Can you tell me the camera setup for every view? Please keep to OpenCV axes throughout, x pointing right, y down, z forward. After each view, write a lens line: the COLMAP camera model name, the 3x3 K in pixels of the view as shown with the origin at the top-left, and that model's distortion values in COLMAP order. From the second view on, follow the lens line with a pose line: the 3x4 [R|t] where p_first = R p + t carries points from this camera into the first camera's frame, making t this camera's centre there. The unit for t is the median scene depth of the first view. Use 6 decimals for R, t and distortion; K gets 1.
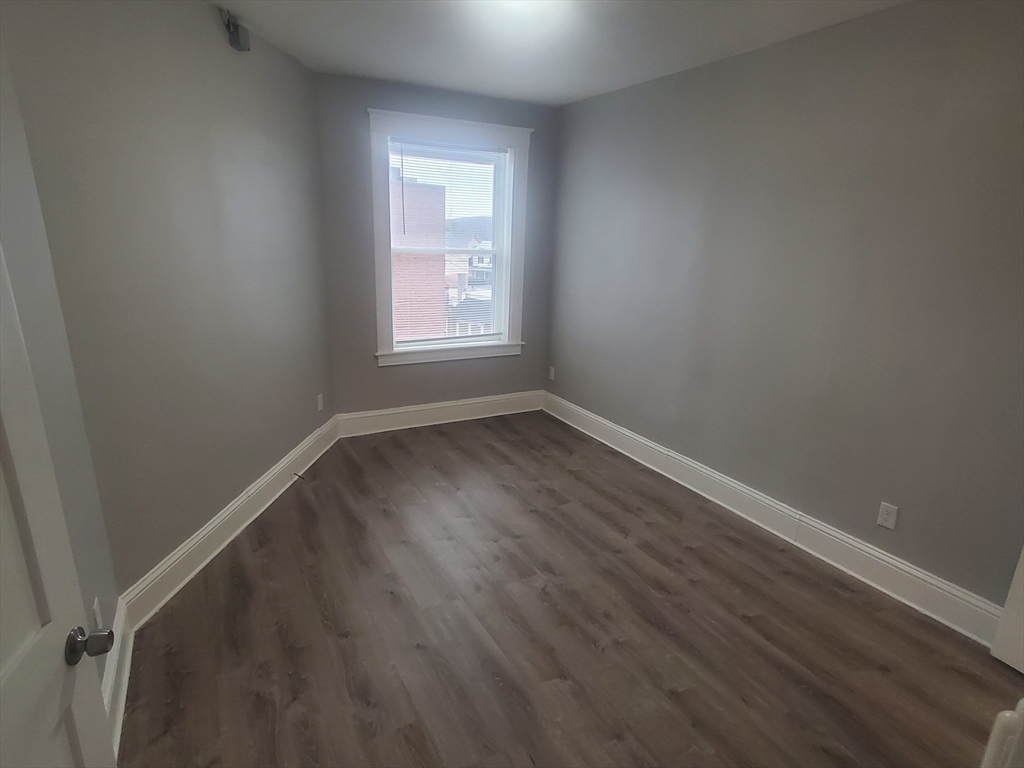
lens RADIAL K [[569.7, 0, 510.0], [0, 569.7, 389.1], [0, 0, 1]] dist [-0.001900, 0.008119]
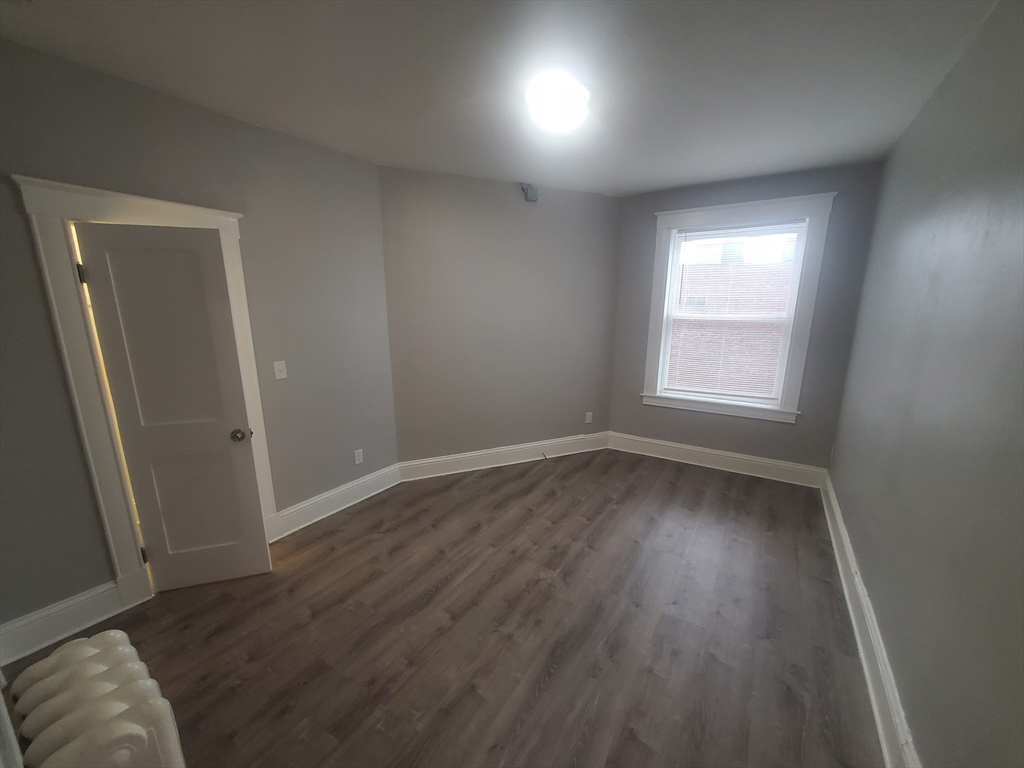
lens RADIAL K [[406.7, 0, 504.6], [0, 406.7, 391.0], [0, 0, 1]] dist [-0.001697, -0.000334]
pose [[0.471940, 0.150521, -0.868686, 0.648043], [-0.227569, 0.972726, 0.044915, -0.057800], [0.851754, 0.176489, 0.493322, 0.392564]]
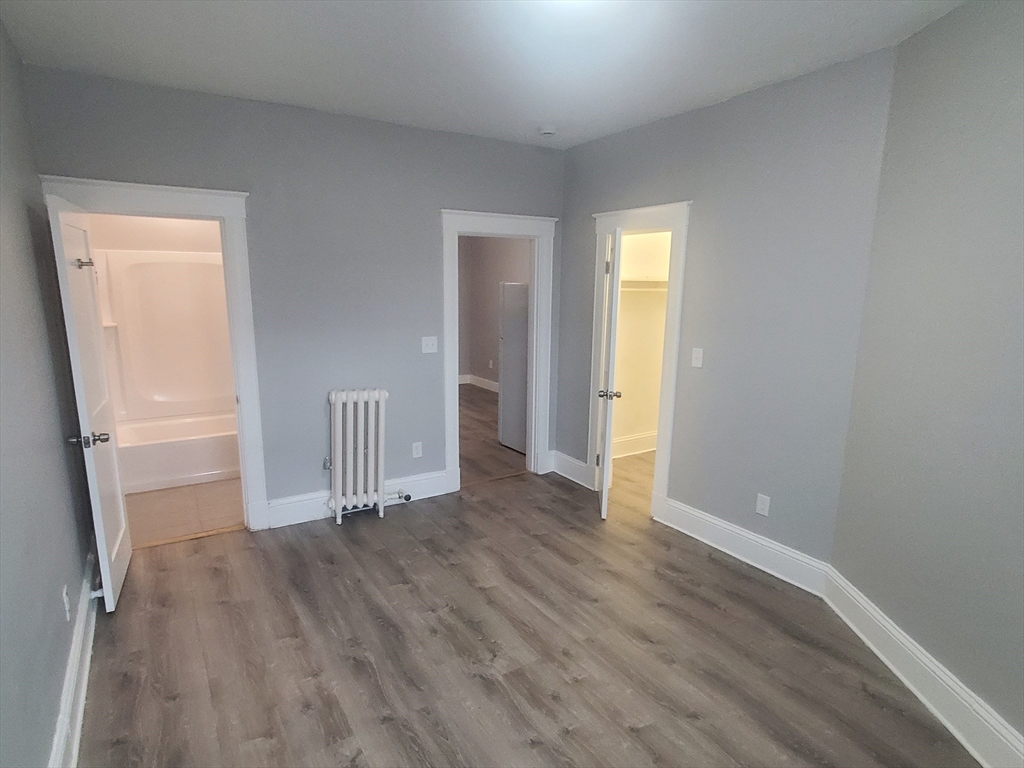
lens RADIAL K [[569.7, 0, 505.6], [0, 569.7, 387.2], [0, 0, 1]] dist [-0.001900, 0.008119]
pose [[-0.997425, -0.024988, -0.067217, 0.102098], [-0.052060, 0.896946, 0.439064, -0.392168], [0.049319, 0.441433, -0.895938, 1.467796]]
